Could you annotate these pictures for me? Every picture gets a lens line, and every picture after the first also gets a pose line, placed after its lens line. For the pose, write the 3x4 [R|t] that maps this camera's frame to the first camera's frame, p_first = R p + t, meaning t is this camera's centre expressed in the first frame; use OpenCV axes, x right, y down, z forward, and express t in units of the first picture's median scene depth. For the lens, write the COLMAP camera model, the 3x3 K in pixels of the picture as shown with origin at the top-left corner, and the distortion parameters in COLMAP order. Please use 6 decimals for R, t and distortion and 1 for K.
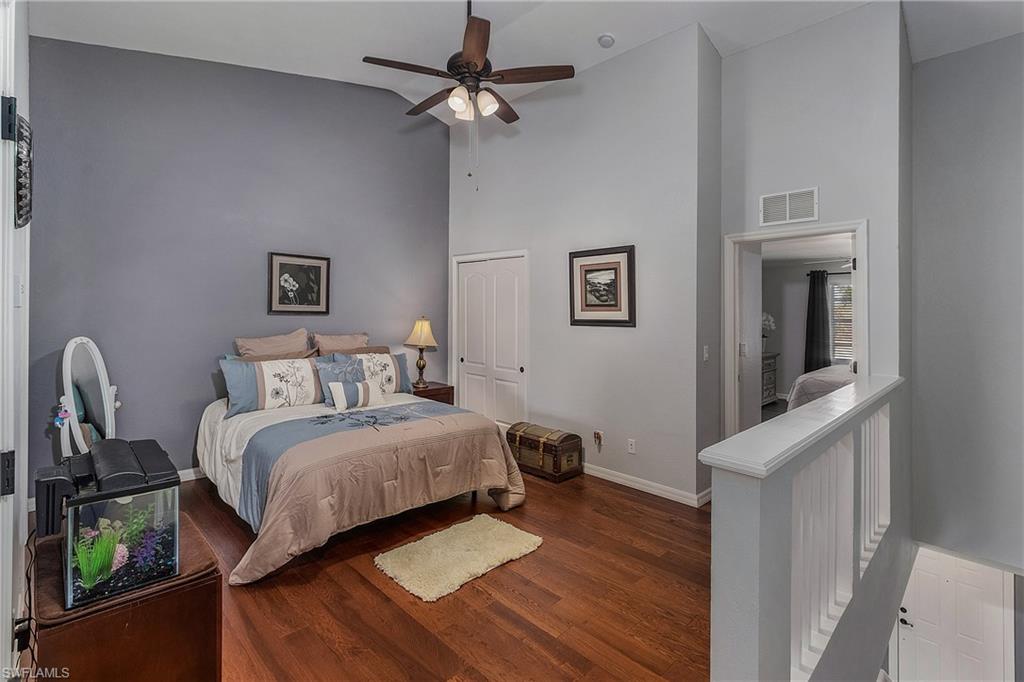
lens RADIAL K [[470.1, 0, 507.3], [0, 470.1, 324.6], [0, 0, 1]] dist [0.001160, -0.000531]
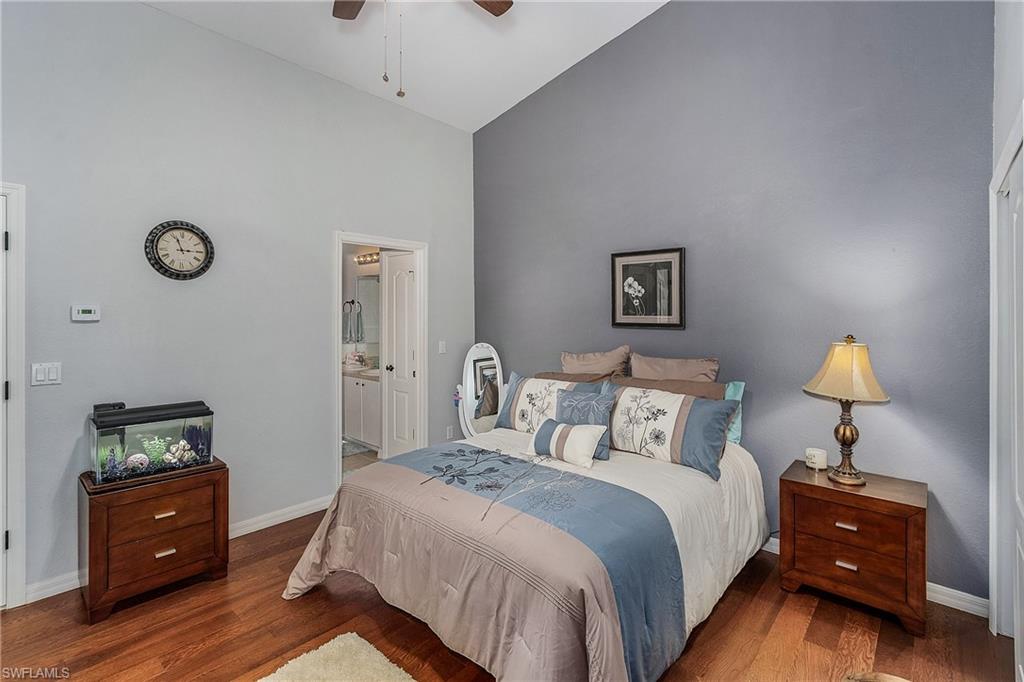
lens RADIAL K [[473.9, 0, 498.8], [0, 473.9, 322.6], [0, 0, 1]] dist [0.000679, -0.000371]
pose [[0.059472, -0.003420, -0.998224, 0.330039], [-0.028435, 0.999583, -0.005119, -0.019509], [0.997825, 0.028689, 0.059350, 0.730336]]
